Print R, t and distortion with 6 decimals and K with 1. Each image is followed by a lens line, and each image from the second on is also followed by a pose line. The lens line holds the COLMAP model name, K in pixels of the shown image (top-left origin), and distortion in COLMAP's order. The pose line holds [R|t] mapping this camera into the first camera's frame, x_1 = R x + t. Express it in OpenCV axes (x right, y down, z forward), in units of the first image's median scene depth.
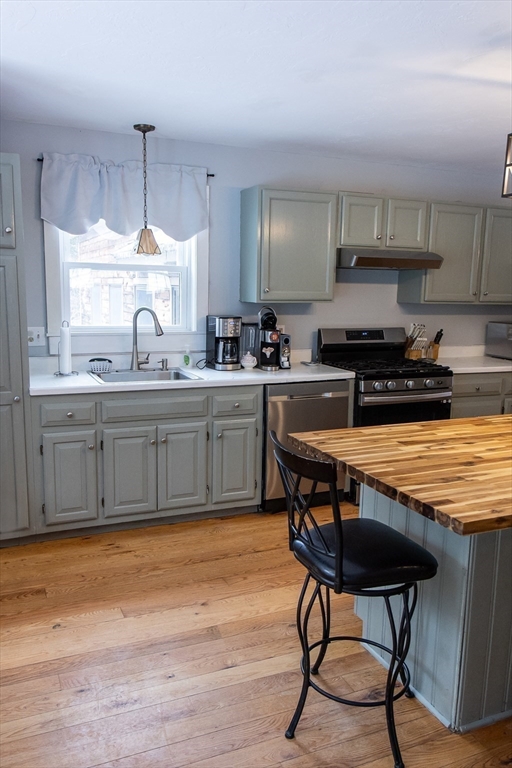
lens RADIAL K [[588.3, 0, 256.0], [0, 588.3, 384.0], [0, 0, 1]] dist [0.006039, 0.003307]
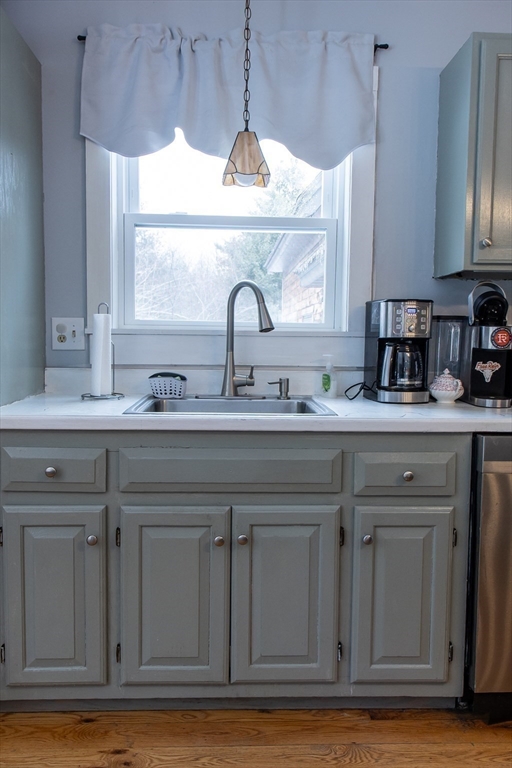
lens RADIAL K [[588.3, 0, 256.0], [0, 588.3, 384.0], [0, 0, 1]] dist [0.006039, 0.003307]
pose [[0.929690, 0.018970, -0.367853, 0.023491], [-0.051731, 0.995499, -0.079403, 0.007660], [0.364691, 0.092849, 0.926488, 0.500288]]
